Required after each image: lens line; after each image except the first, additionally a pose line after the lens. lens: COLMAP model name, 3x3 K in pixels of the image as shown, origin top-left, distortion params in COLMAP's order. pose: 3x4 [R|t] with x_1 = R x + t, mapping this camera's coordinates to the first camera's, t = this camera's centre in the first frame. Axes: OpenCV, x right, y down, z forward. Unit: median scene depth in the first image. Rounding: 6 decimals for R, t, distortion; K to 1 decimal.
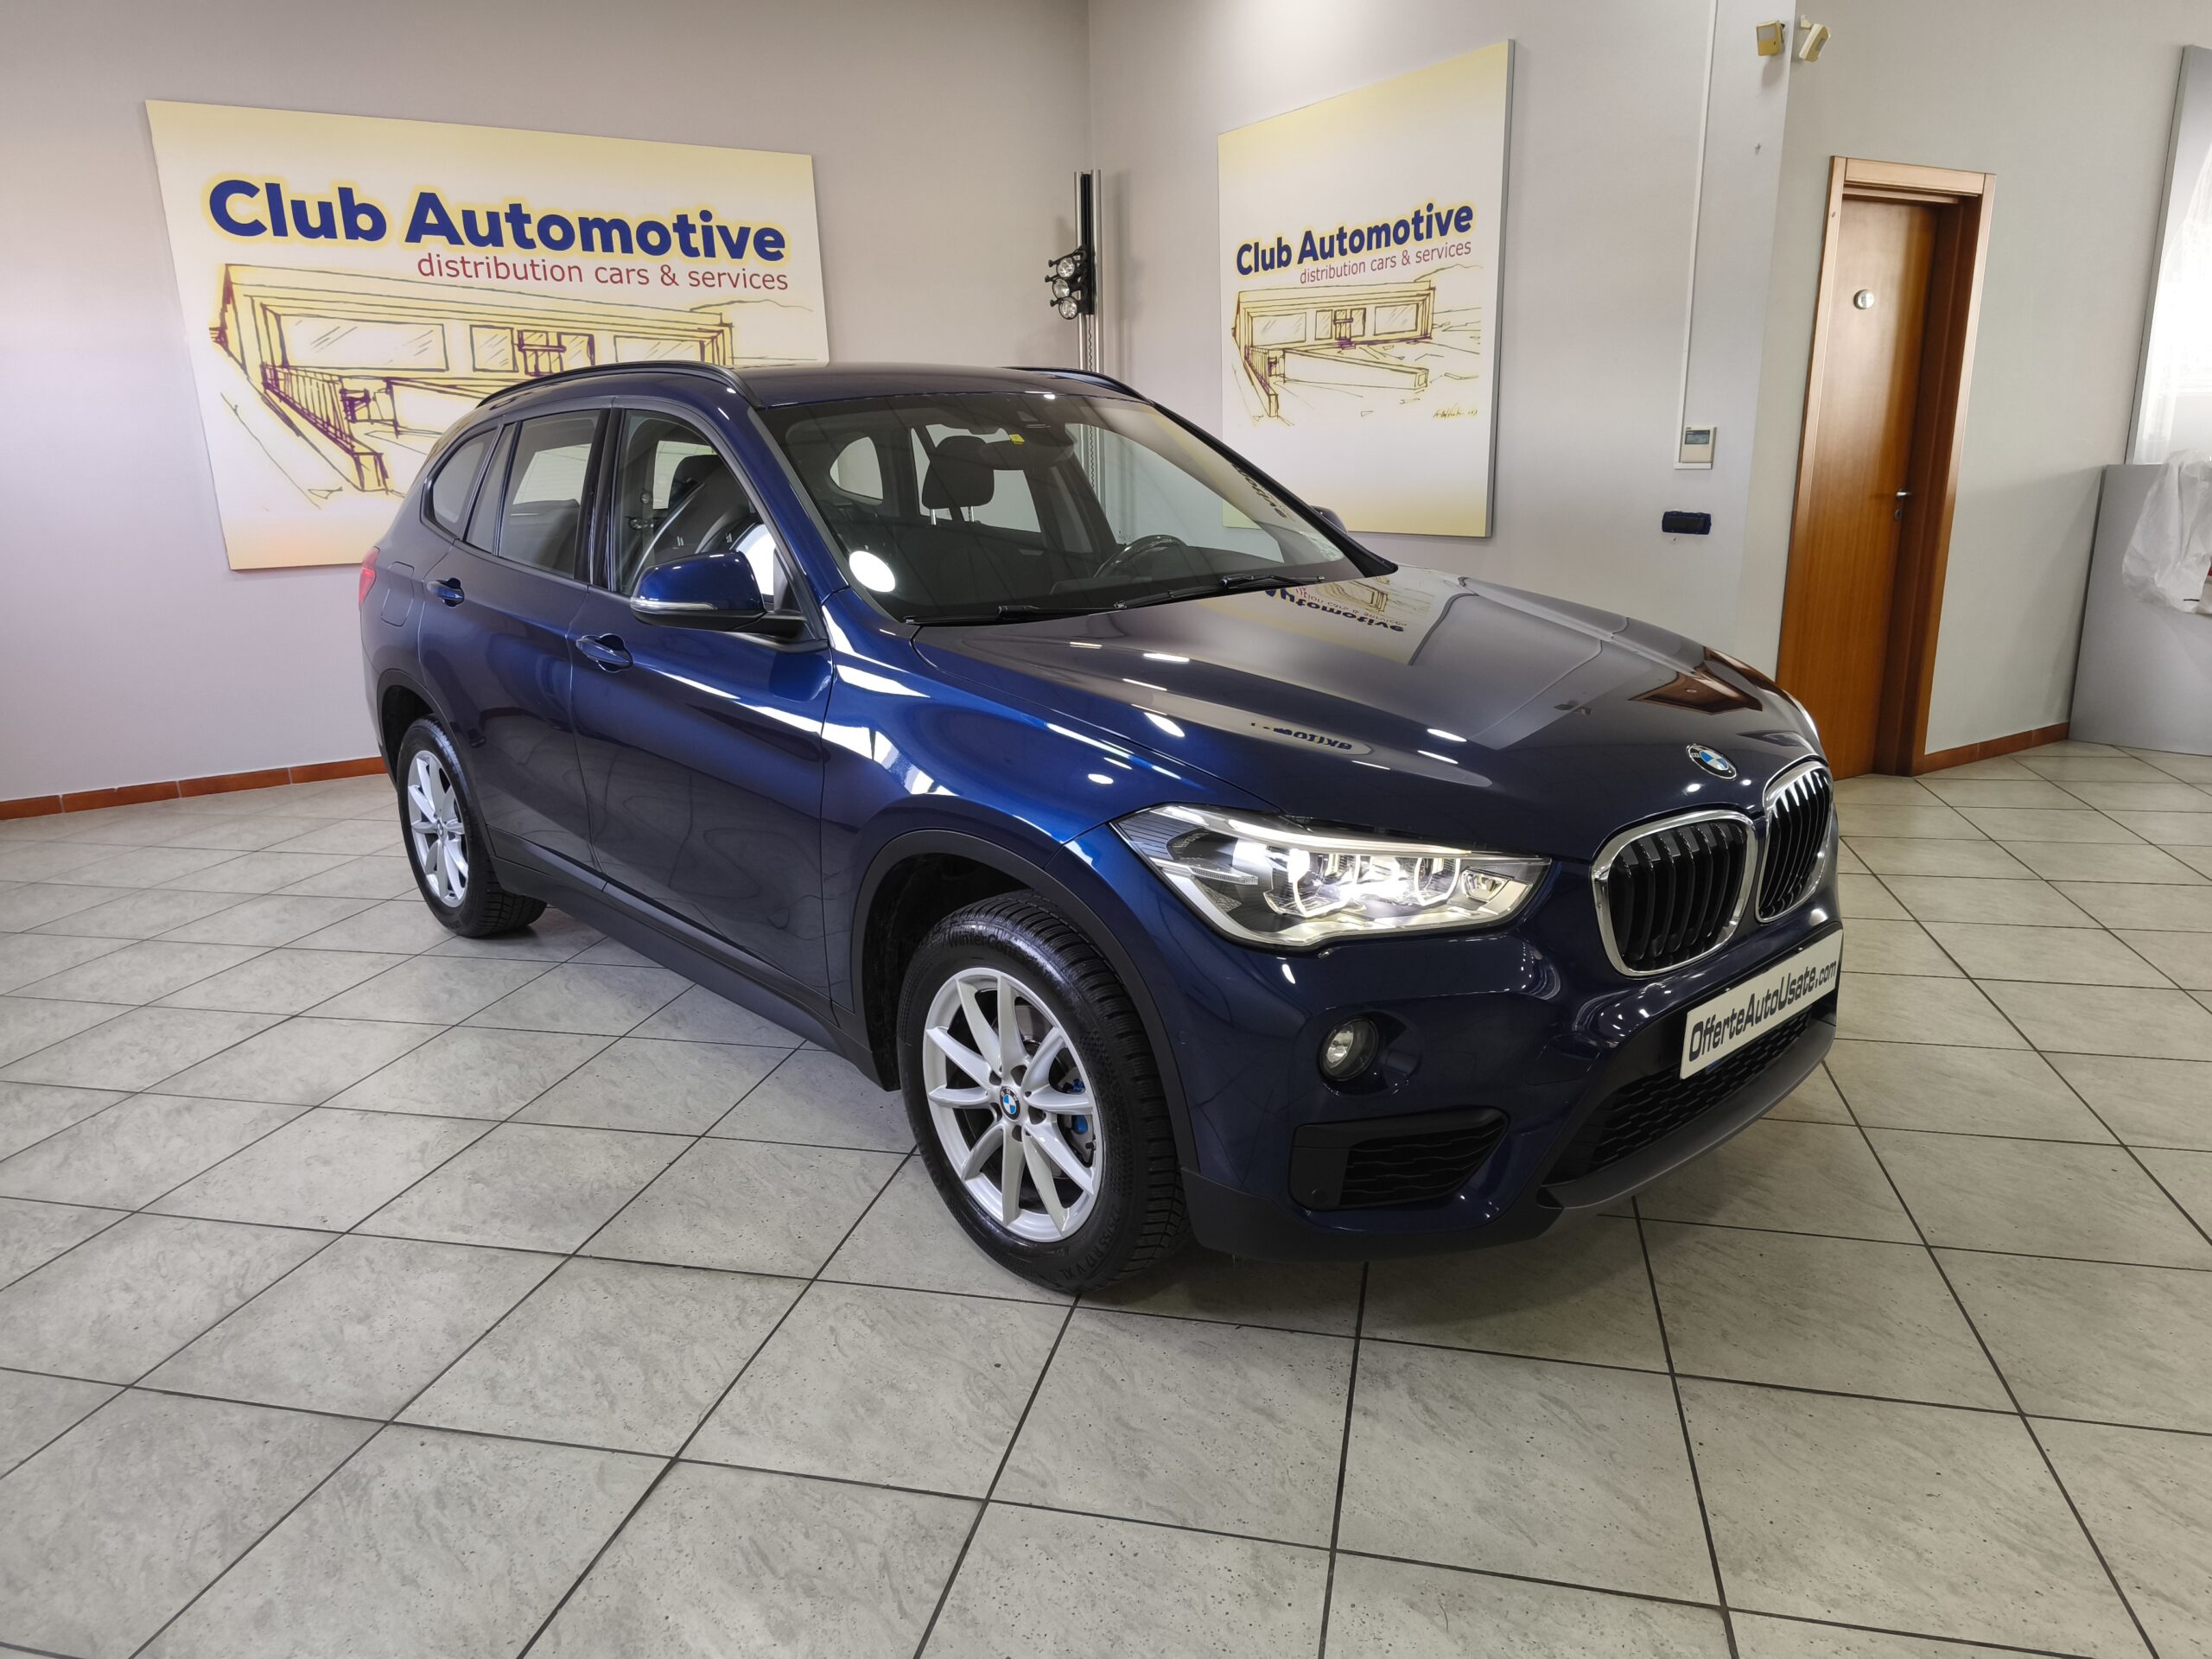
lens RADIAL K [[1425.8, 0, 1106.1], [0, 1425.8, 796.6], [0, 0, 1]] dist [0.094290, -0.077898]
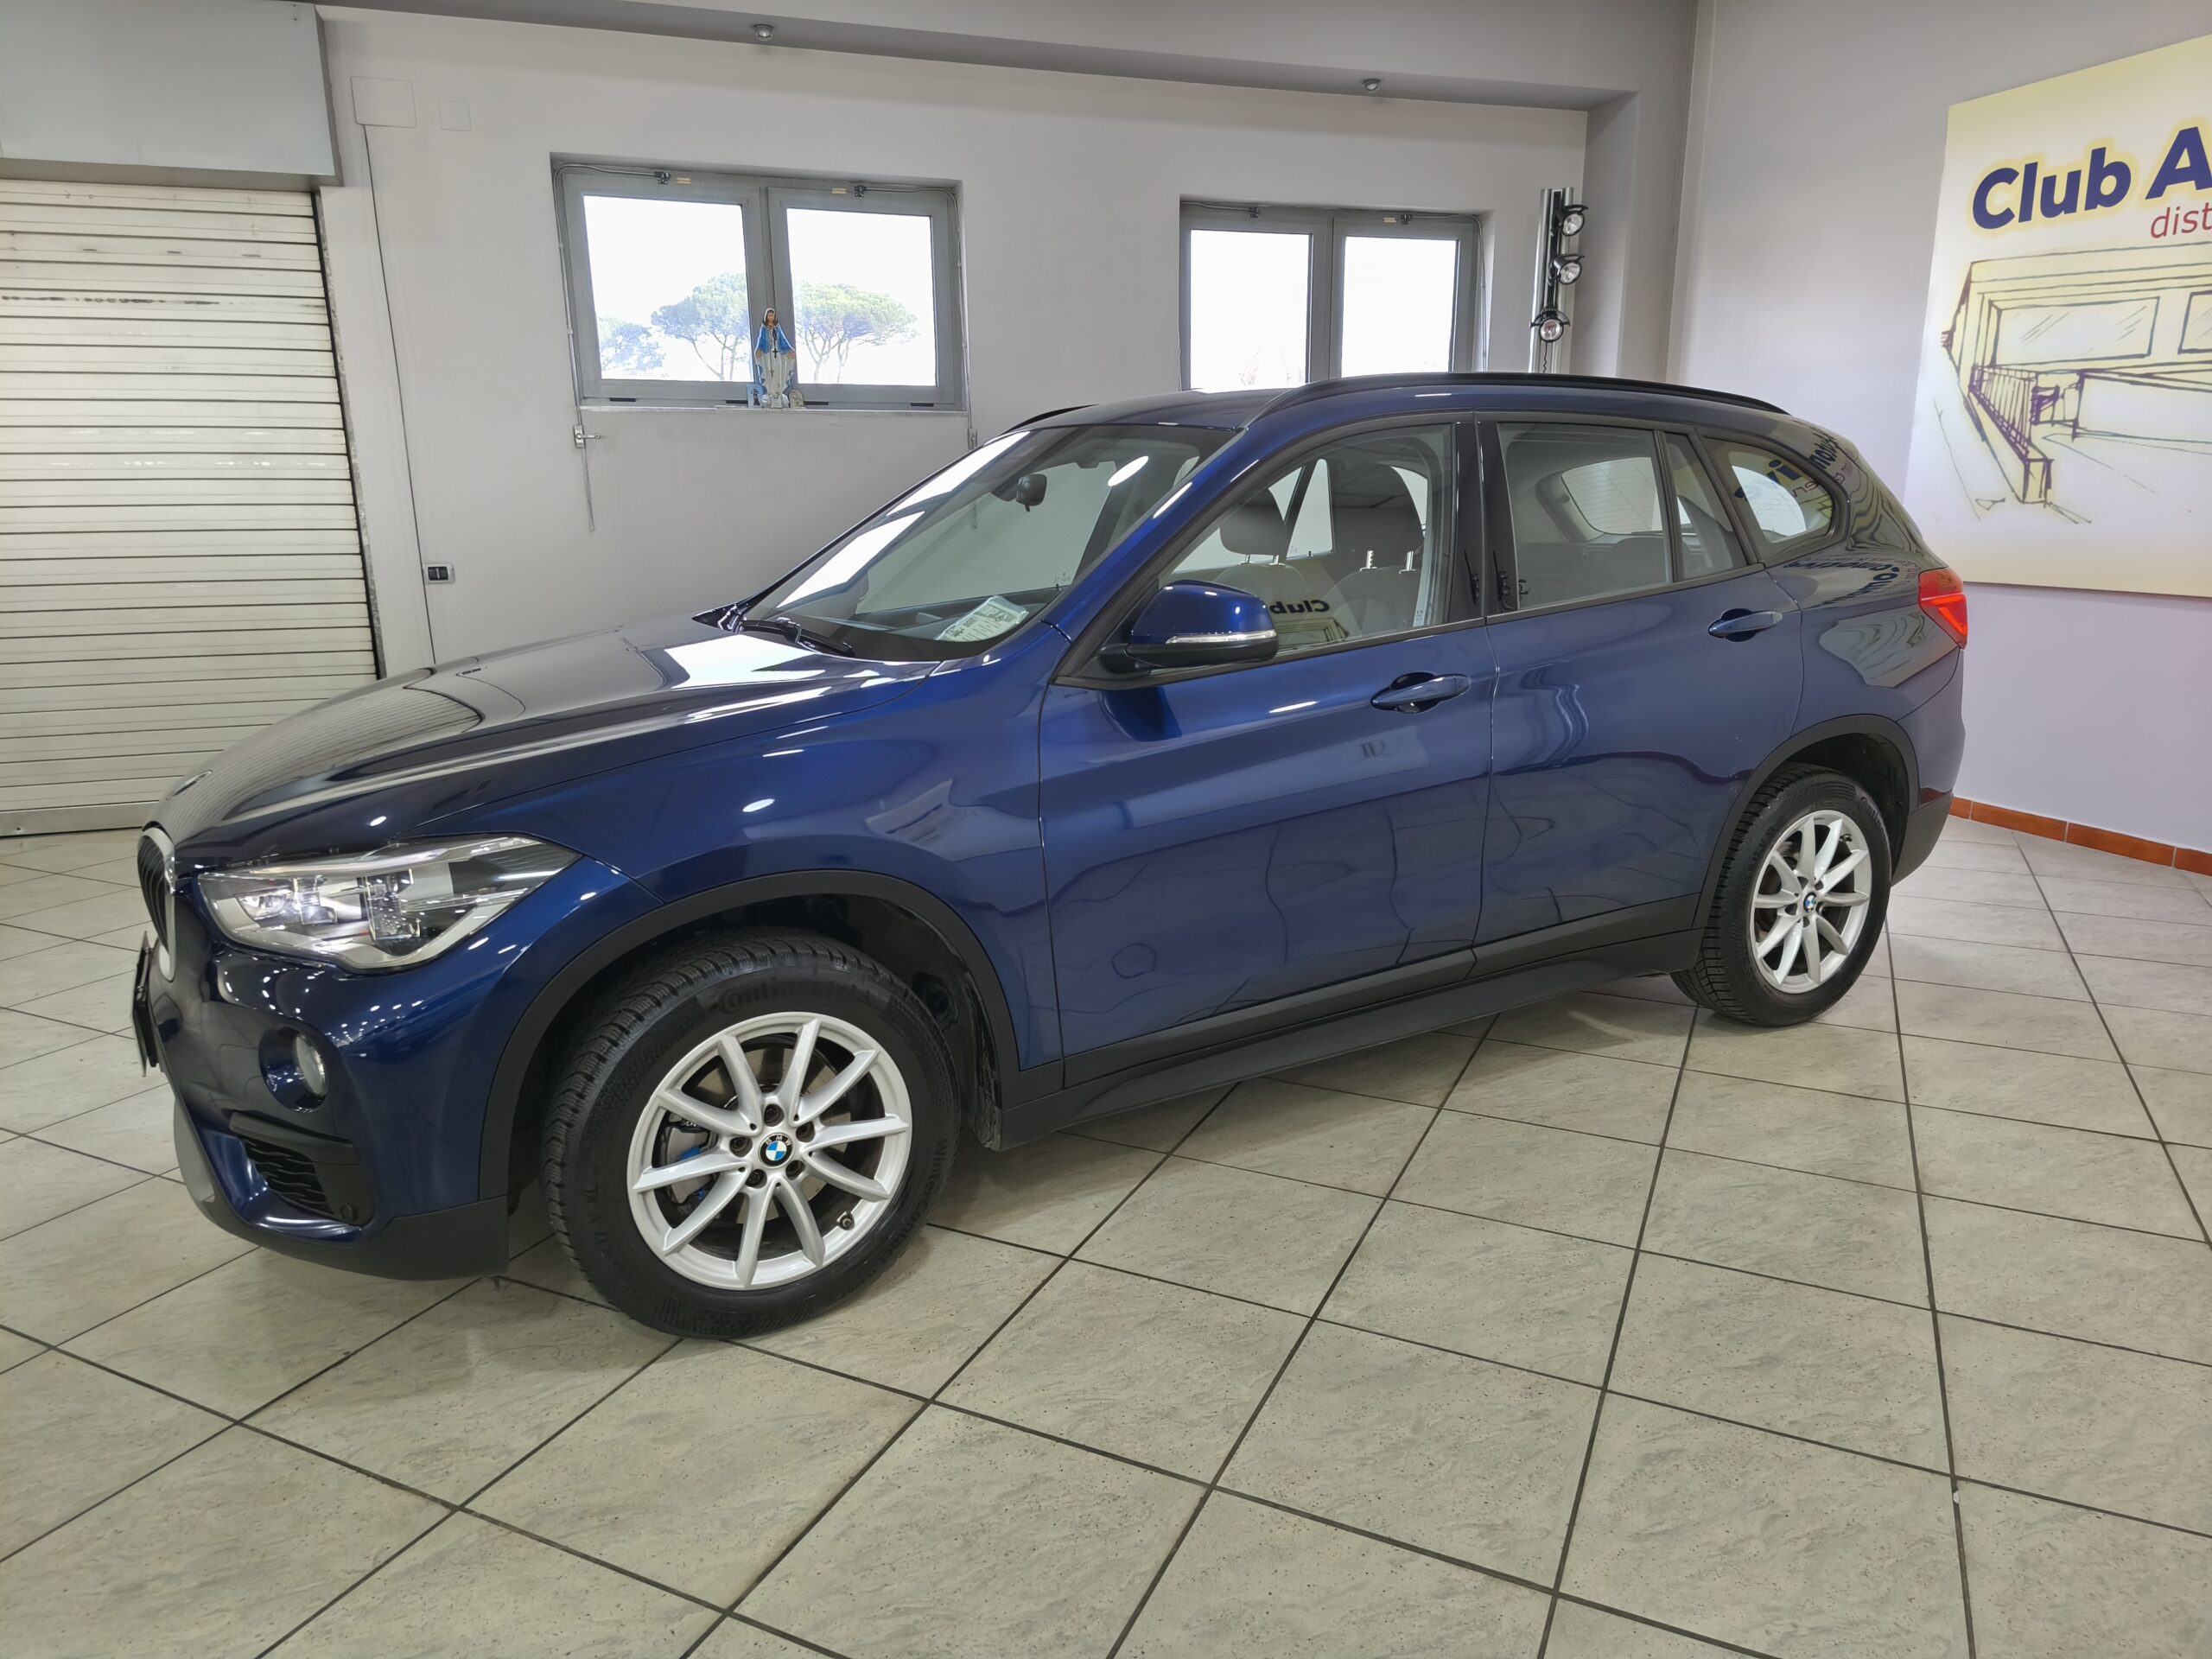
lens RADIAL K [[1464.6, 0, 1109.5], [0, 1464.6, 835.2], [0, 0, 1]] dist [0.071889, -0.060120]
pose [[-0.226602, 0.257715, -0.939273, 0.520280], [-0.214423, 0.927500, 0.306215, -0.184462], [0.950092, 0.270790, -0.154913, 0.681245]]
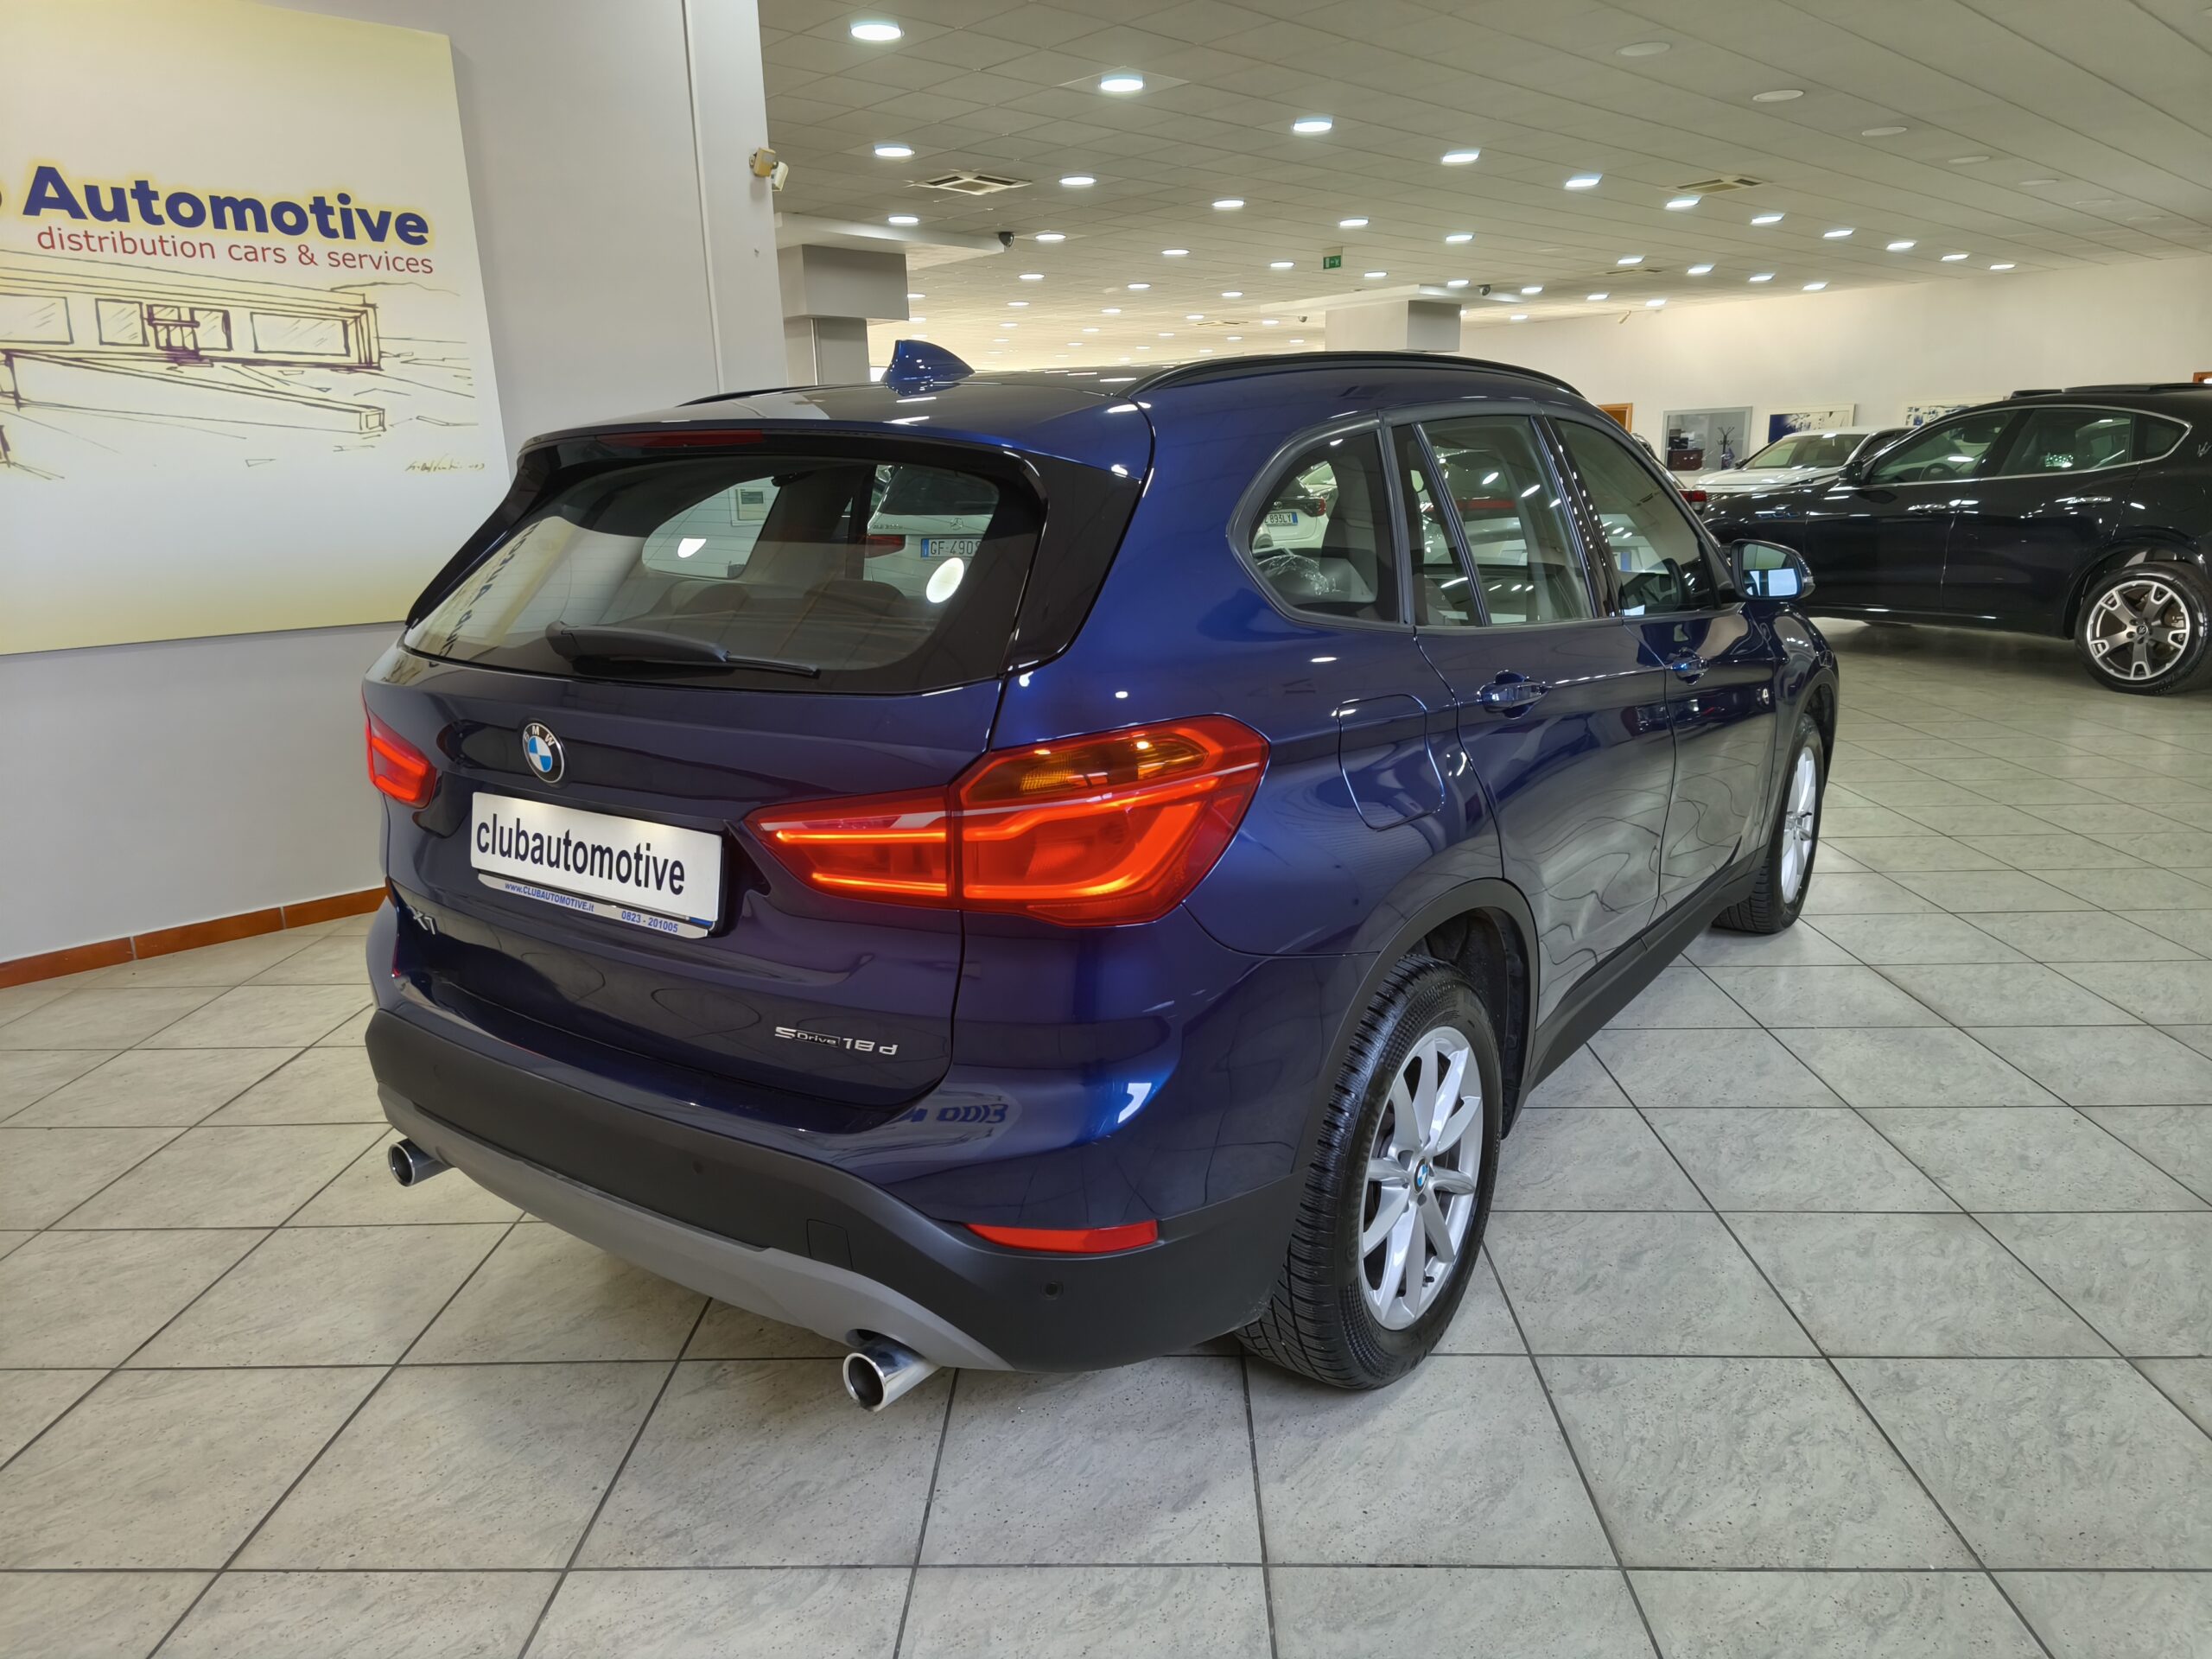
lens RADIAL K [[1425.8, 0, 1106.1], [0, 1425.8, 796.6], [0, 0, 1]] dist [0.094290, -0.077898]
pose [[-0.182732, -0.190390, 0.964552, -0.630980], [0.261696, 0.936258, 0.234383, -0.179738], [-0.947694, 0.295249, -0.121260, 0.773935]]
